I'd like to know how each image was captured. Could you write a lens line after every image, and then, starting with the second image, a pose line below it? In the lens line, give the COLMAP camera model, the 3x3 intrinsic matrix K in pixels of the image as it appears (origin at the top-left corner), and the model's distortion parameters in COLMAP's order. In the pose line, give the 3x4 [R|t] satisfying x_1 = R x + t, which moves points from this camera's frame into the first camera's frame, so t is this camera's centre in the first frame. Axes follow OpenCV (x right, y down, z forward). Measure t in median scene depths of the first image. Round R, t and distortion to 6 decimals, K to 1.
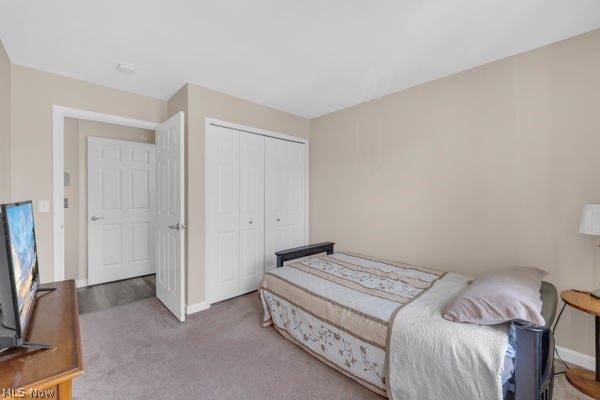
lens RADIAL K [[250.2, 0, 299.9], [0, 250.2, 197.5], [0, 0, 1]] dist [0.002323, 0.000275]
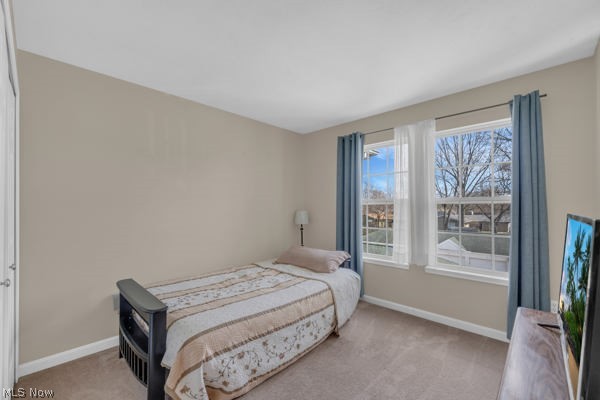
lens RADIAL K [[252.9, 0, 299.8], [0, 252.9, 202.6], [0, 0, 1]] dist [0.001211, 0.000057]
pose [[-0.051426, 0.013019, 0.998592, -0.944063], [0.012758, 0.999842, -0.012379, -0.014670], [-0.998595, 0.012103, -0.051584, 0.962178]]
